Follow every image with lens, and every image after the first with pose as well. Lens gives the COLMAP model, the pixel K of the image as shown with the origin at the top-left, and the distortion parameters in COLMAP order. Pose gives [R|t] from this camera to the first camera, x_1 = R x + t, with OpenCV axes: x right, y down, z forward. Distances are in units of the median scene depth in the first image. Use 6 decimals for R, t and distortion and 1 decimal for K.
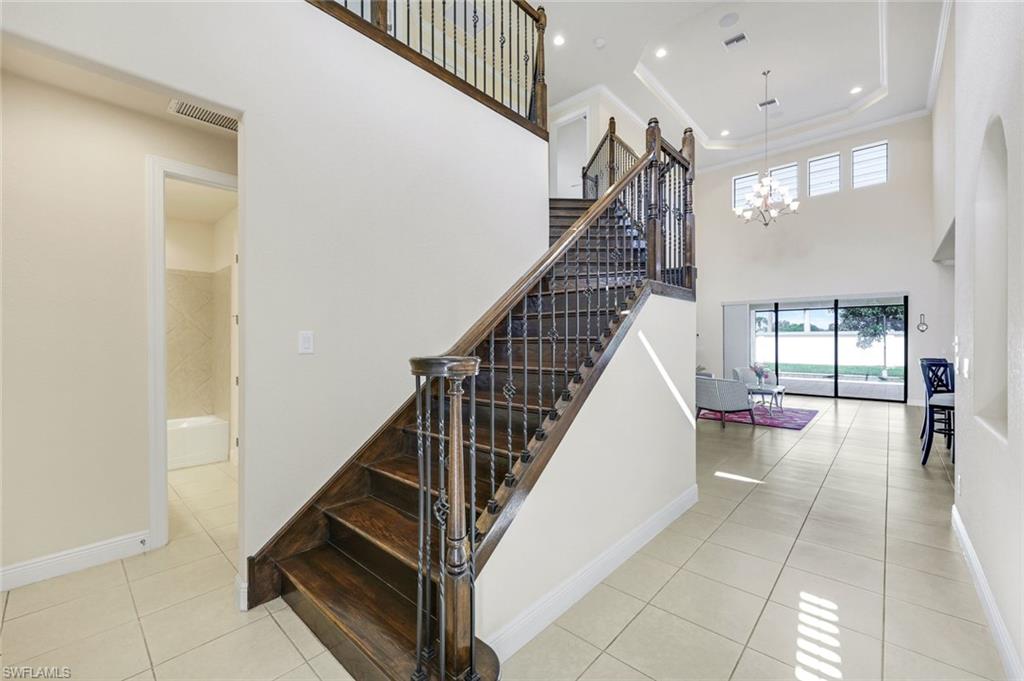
lens RADIAL K [[415.9, 0, 512.5], [0, 415.9, 339.3], [0, 0, 1]] dist [-0.001565, 0.000390]
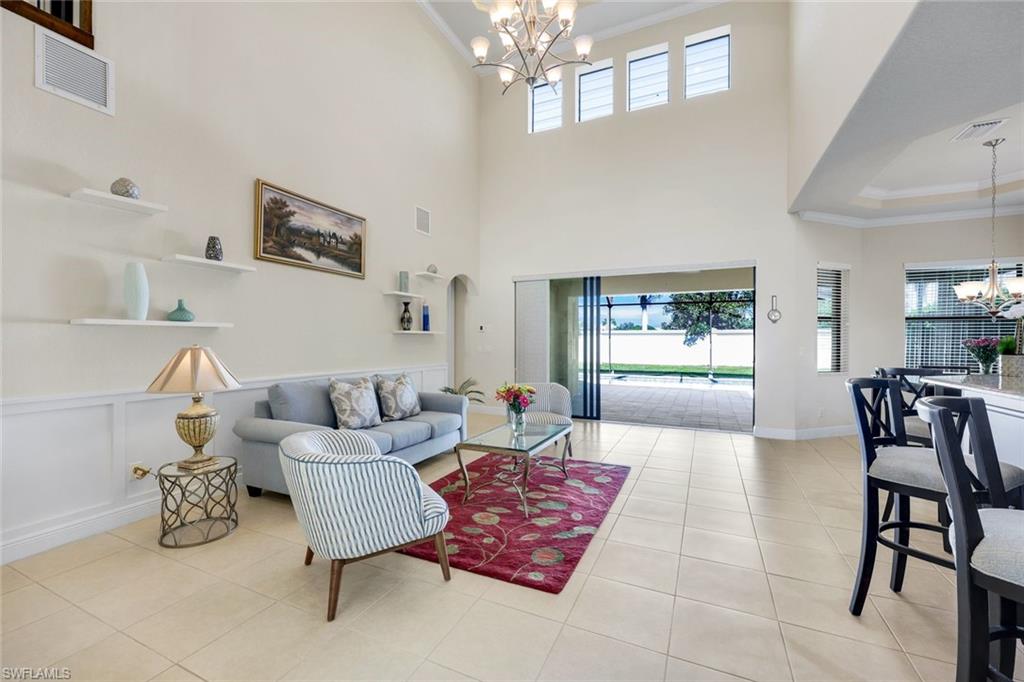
lens RADIAL K [[415.9, 0, 507.5], [0, 415.9, 341.4], [0, 0, 1]] dist [-0.001565, 0.000390]
pose [[0.958077, 0.000487, 0.286511, 0.193771], [-0.002973, 0.999962, 0.008245, 0.003400], [-0.286496, -0.008751, 0.958041, 0.239694]]
